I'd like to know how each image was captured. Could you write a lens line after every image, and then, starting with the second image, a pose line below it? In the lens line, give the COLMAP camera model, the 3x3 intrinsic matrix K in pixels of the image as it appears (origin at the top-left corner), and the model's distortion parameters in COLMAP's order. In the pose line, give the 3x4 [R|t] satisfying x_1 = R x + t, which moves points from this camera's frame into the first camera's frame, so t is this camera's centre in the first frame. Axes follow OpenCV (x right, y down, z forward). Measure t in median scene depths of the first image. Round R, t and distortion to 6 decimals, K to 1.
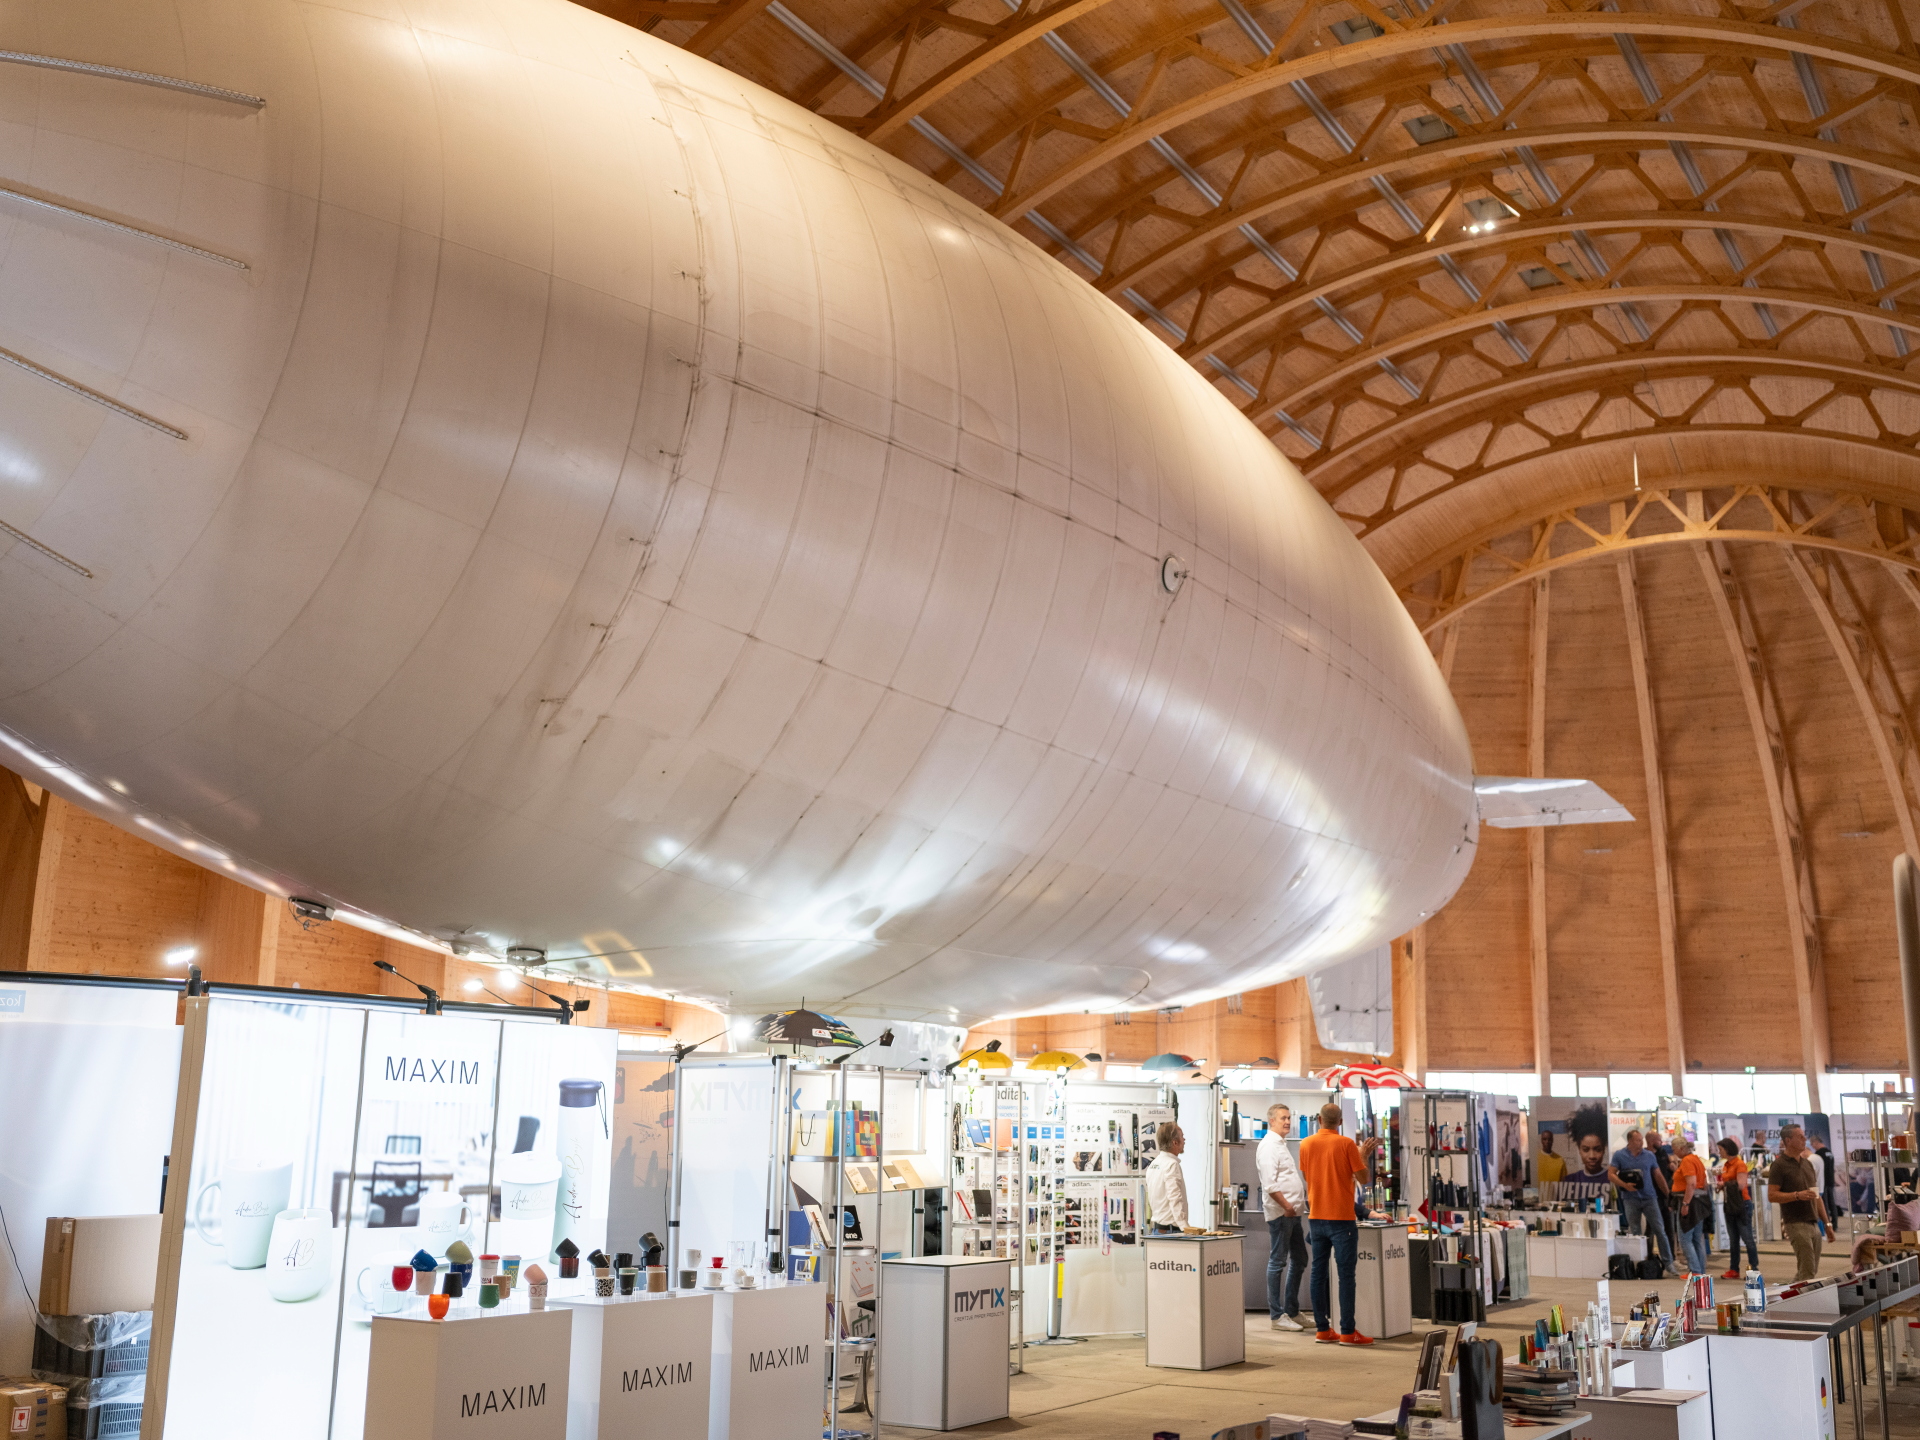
lens RADIAL K [[1947.2, 0, 960.0], [0, 1947.2, 720.0], [0, 0, 1]] dist [-0.011732, 0.043990]
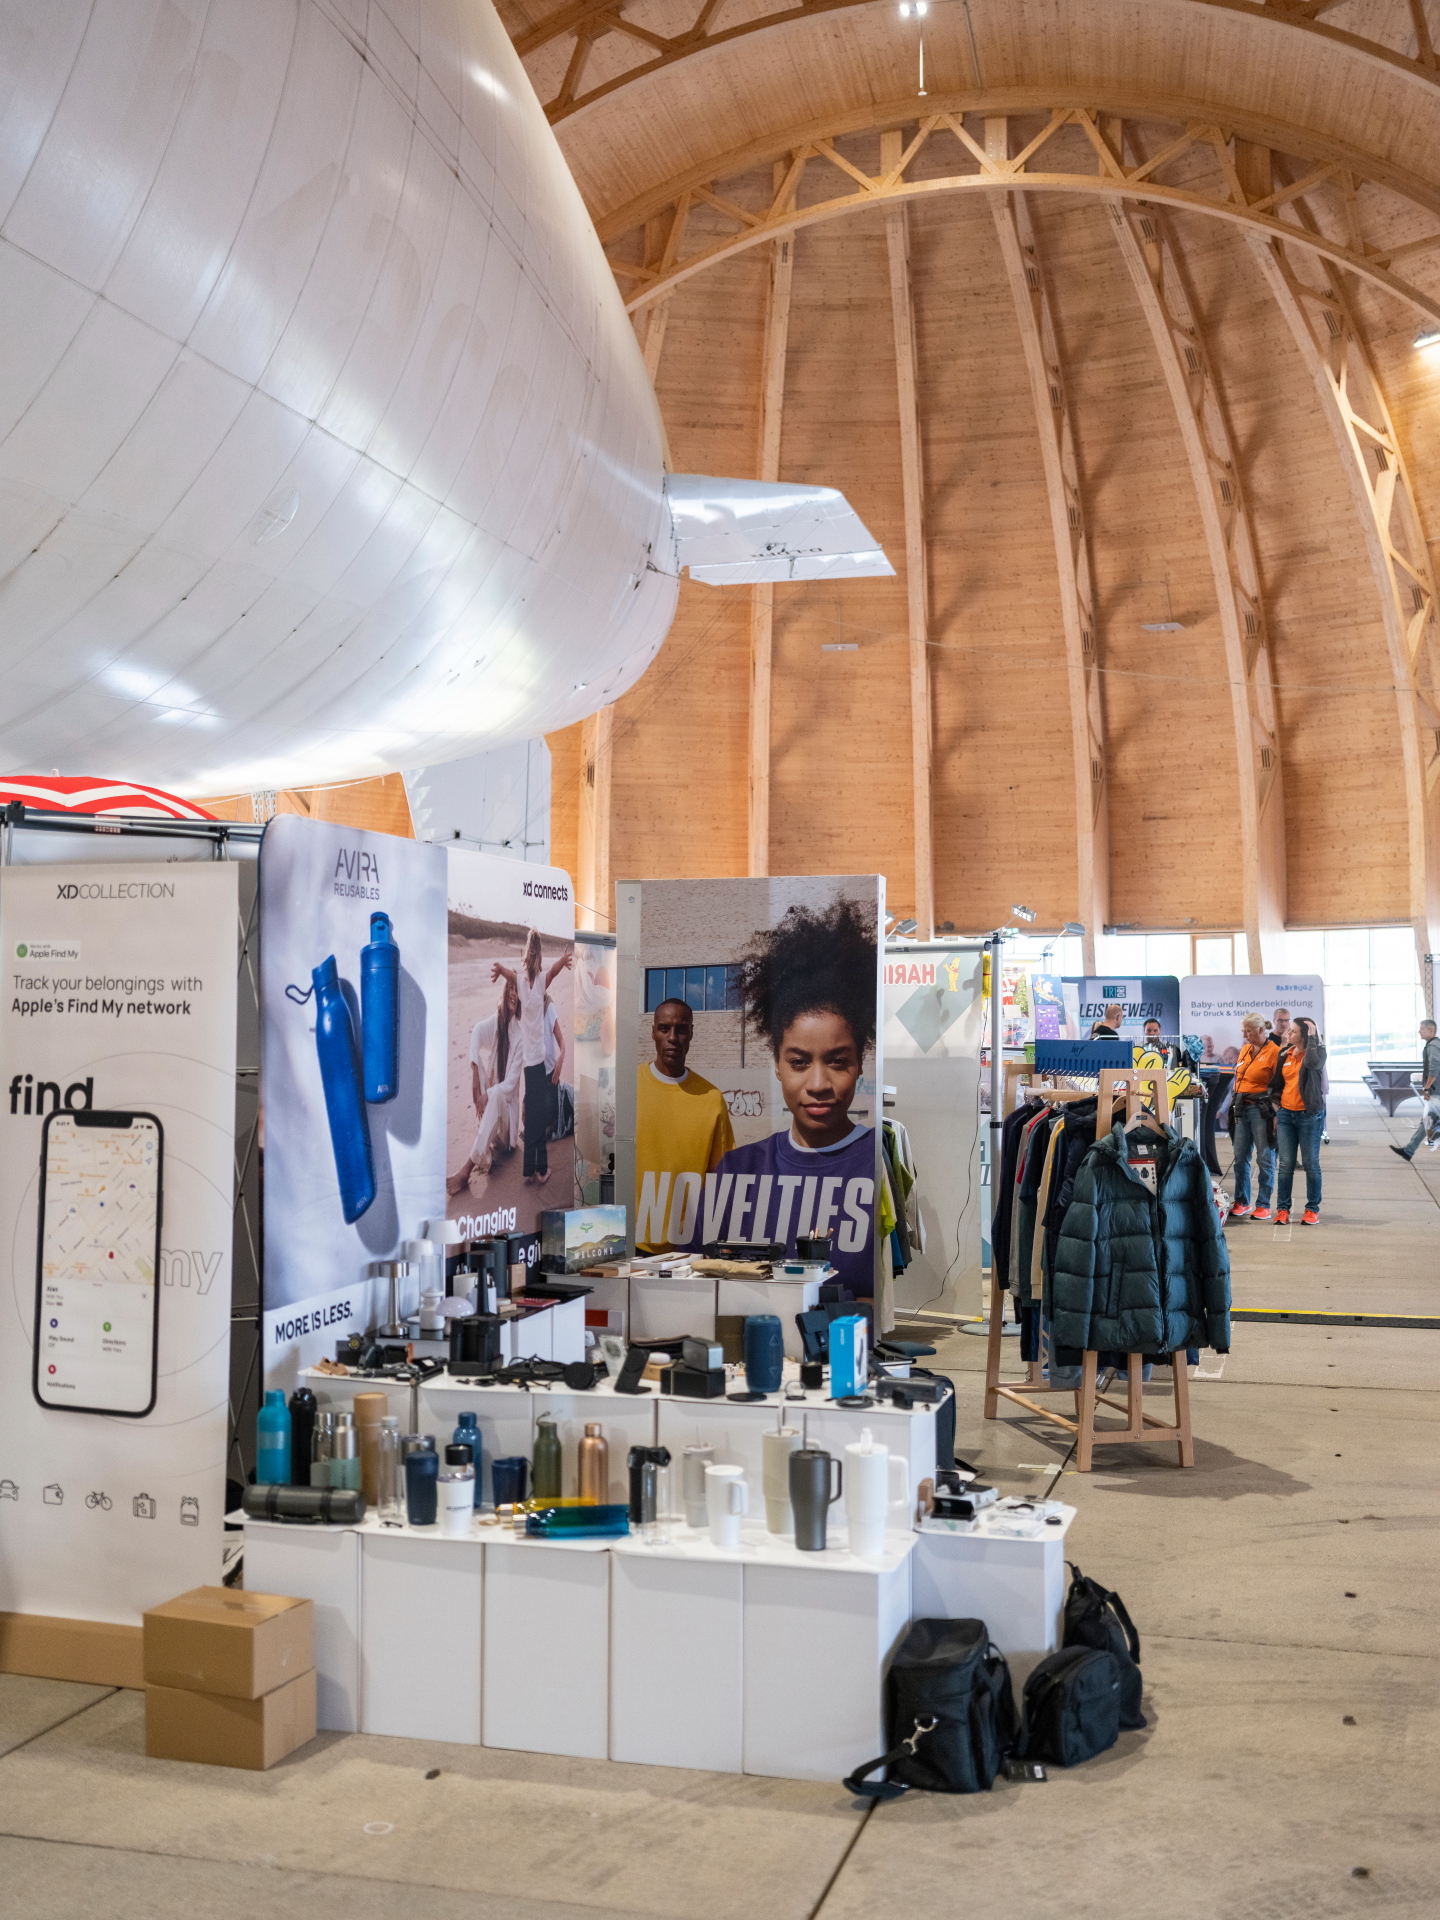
lens RADIAL K [[1947.2, 0, 720.0], [0, 1947.2, 960.0], [0, 0, 1]] dist [-0.011732, 0.043990]
pose [[0.966428, -0.007942, 0.256815, 0.094295], [-0.037482, 0.984472, 0.171492, 0.062634], [-0.254189, -0.175360, 0.951124, 0.291727]]
